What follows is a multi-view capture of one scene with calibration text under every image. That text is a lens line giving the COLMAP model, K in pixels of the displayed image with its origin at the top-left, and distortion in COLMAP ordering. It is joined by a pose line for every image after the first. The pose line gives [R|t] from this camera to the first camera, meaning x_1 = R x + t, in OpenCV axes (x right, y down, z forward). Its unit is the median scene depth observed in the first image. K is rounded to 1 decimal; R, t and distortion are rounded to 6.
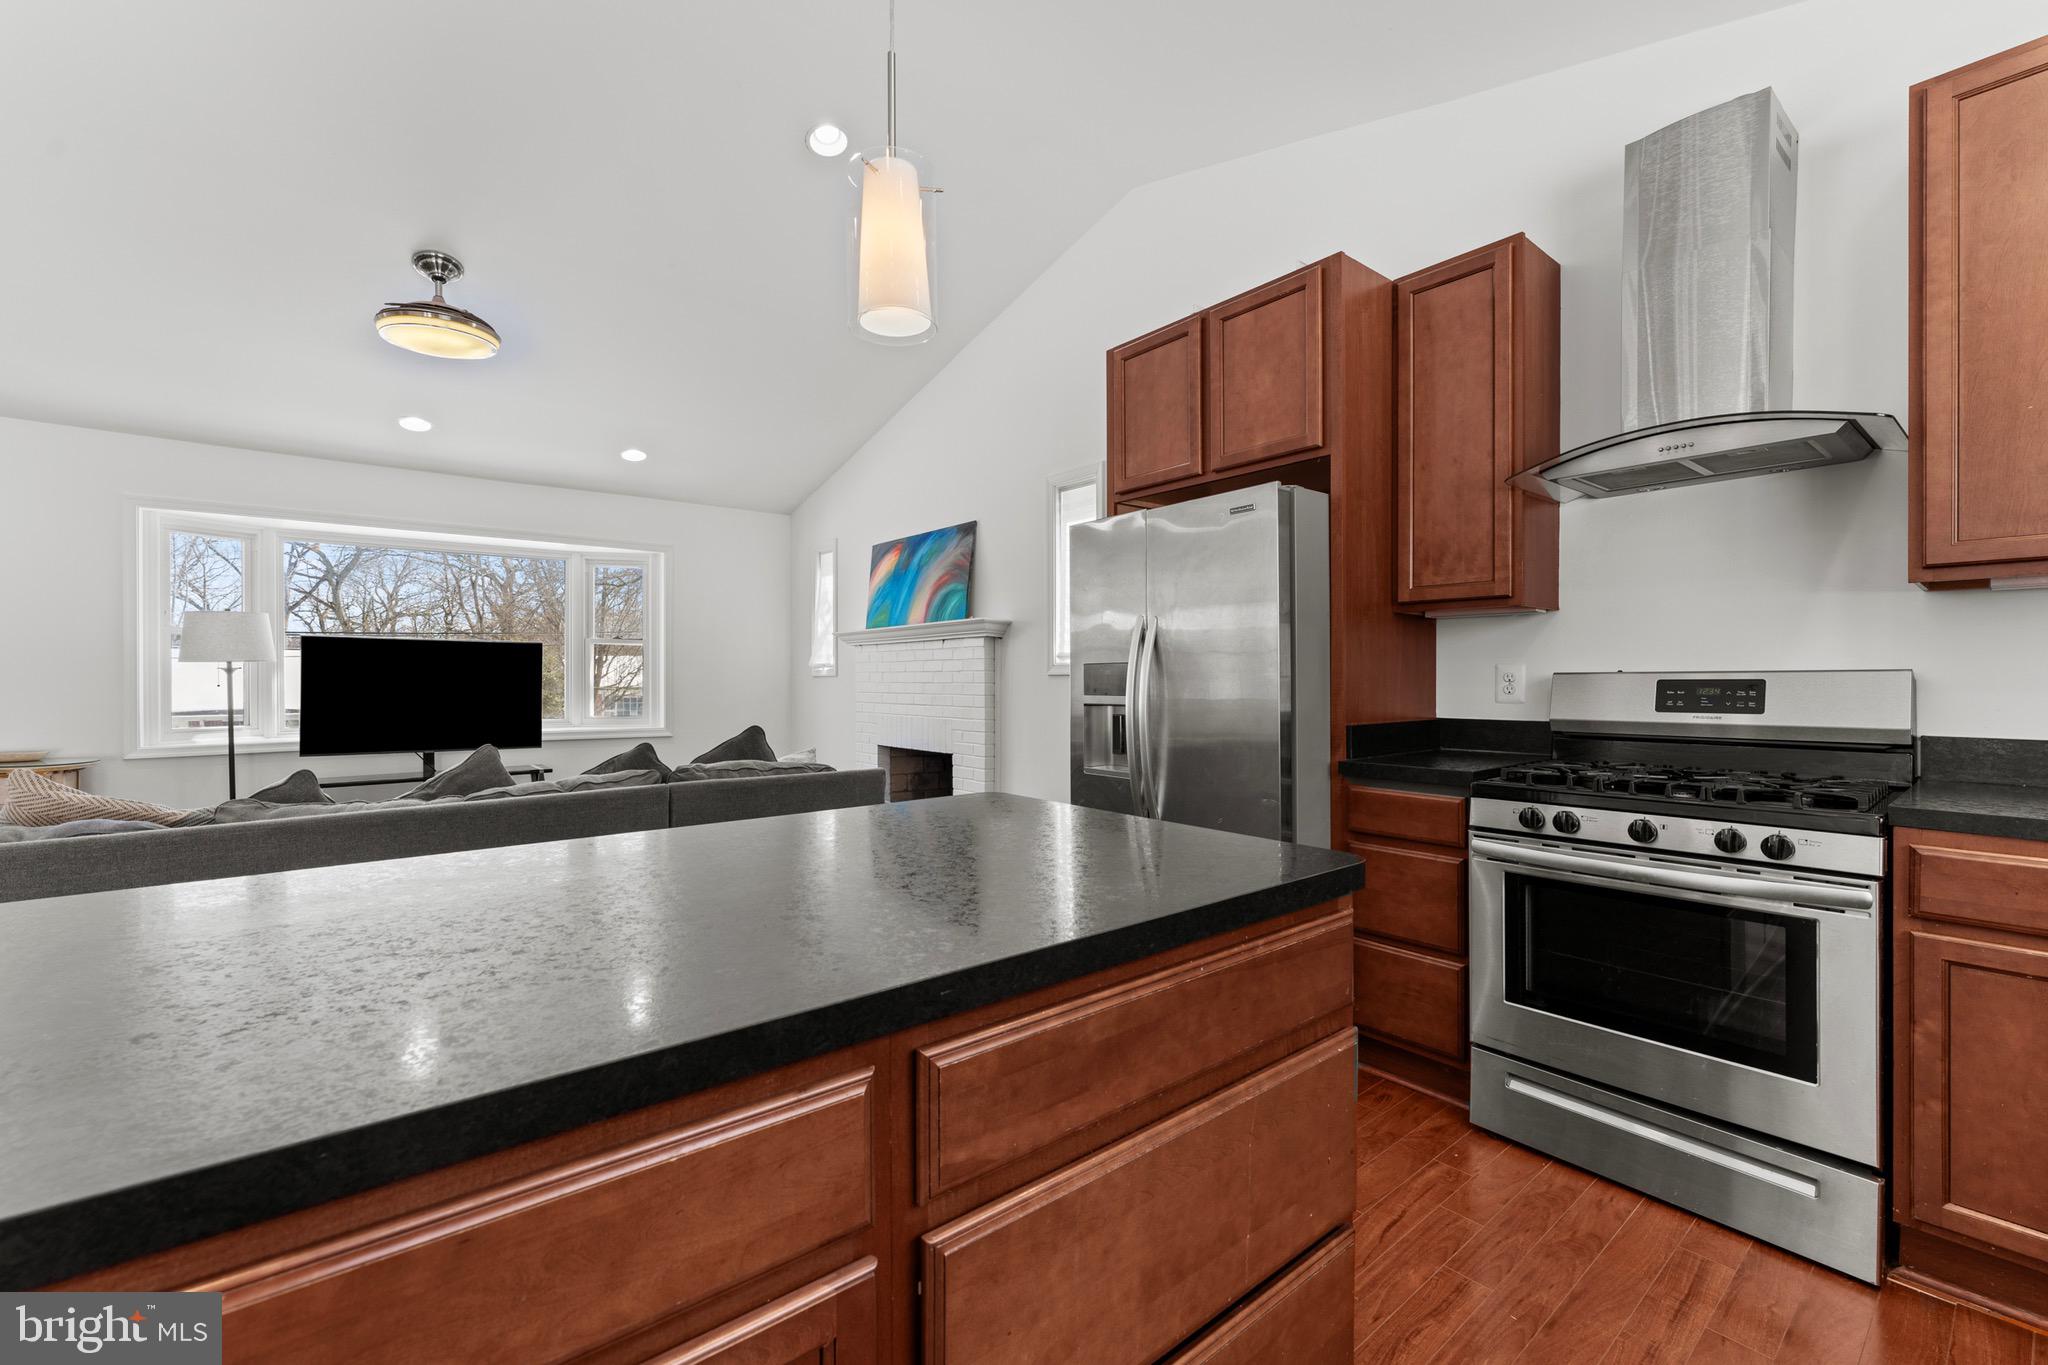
lens RADIAL K [[831.4, 0, 1033.1], [0, 831.4, 688.8], [0, 0, 1]] dist [0.002371, 0.000223]
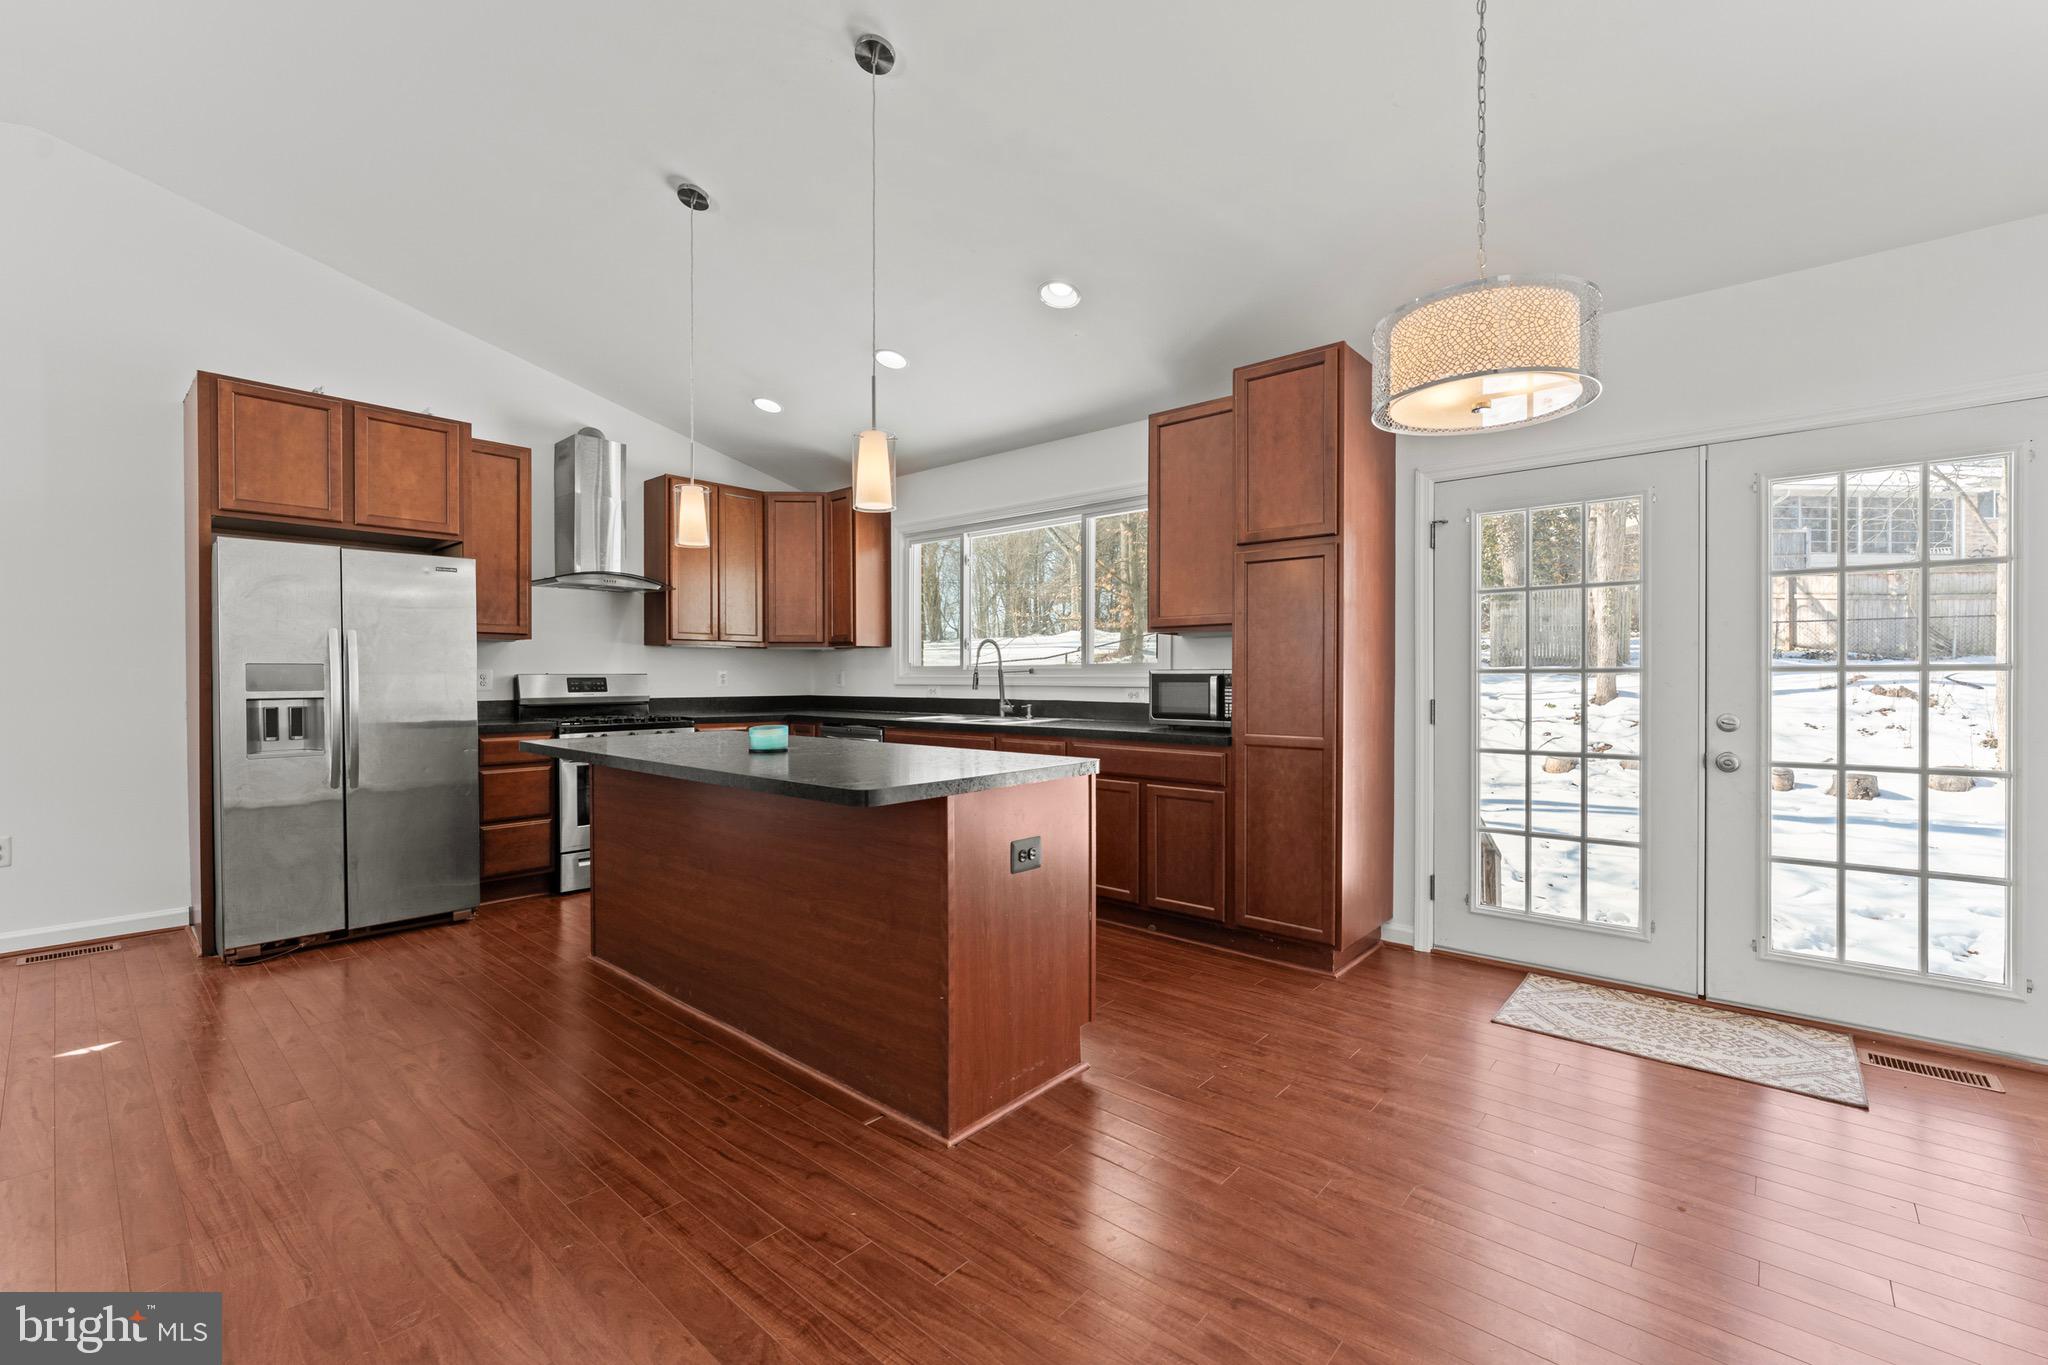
lens RADIAL K [[864.1, 0, 1040.6], [0, 864.1, 688.4], [0, 0, 1]] dist [-0.003028, -0.000238]
pose [[-0.191342, -0.009386, 0.981479, -1.510088], [0.011021, 0.999871, 0.011711, 0.002073], [-0.981462, 0.013058, -0.191214, 0.205196]]
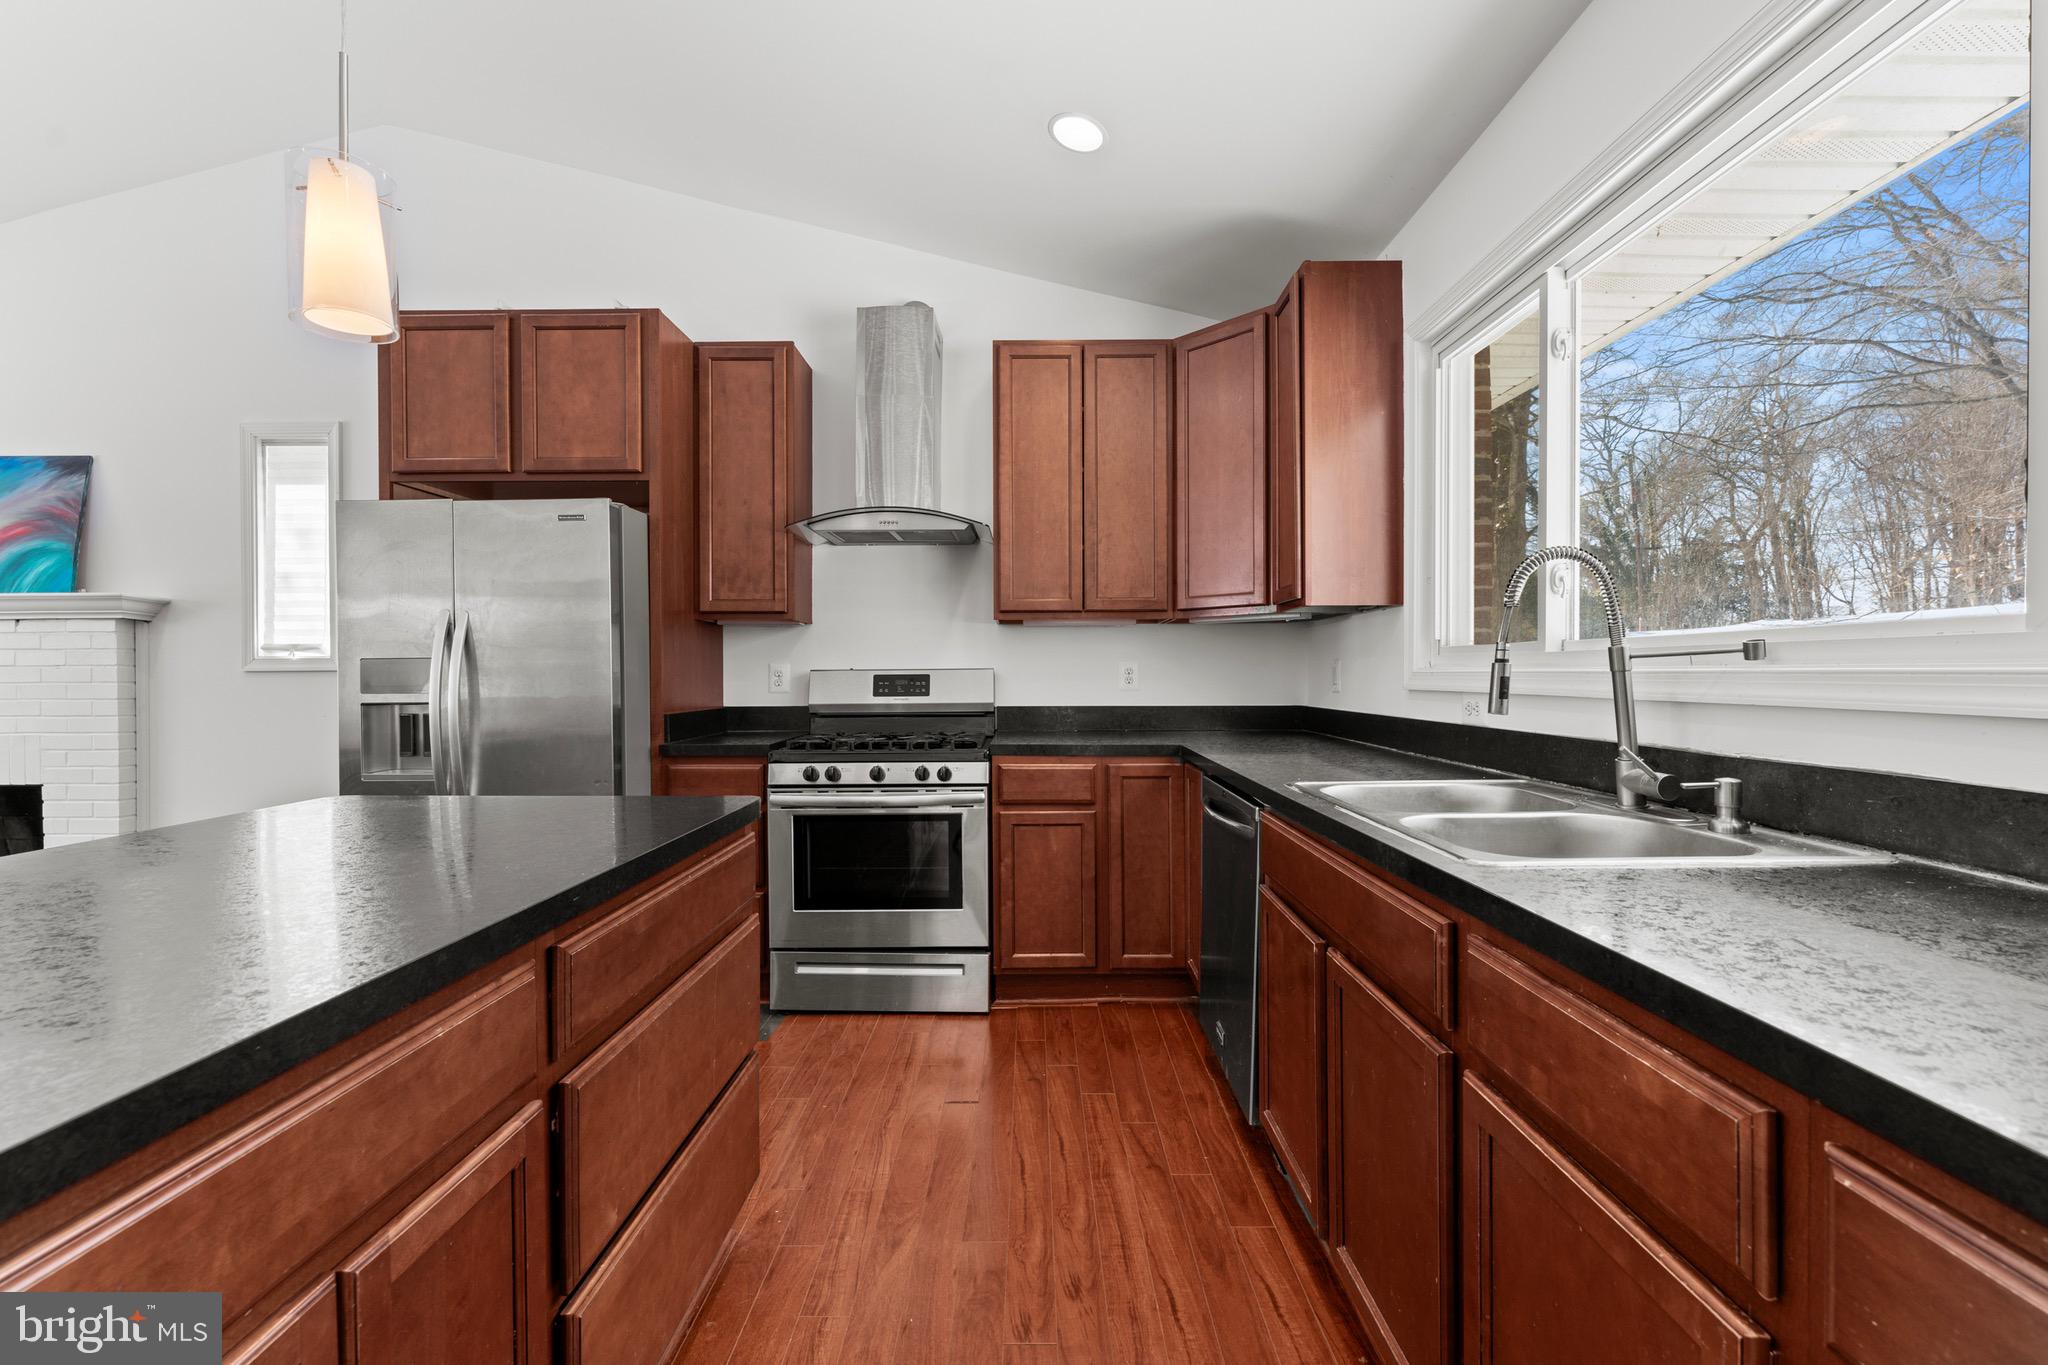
lens RADIAL K [[831.4, 0, 1034.2], [0, 831.4, 678.9], [0, 0, 1]] dist [0.002371, 0.000223]
pose [[0.629740, -0.004450, 0.776793, -0.200737], [0.009936, 0.999948, -0.002327, 0.001891], [-0.776742, 0.009183, 0.629752, -0.136258]]
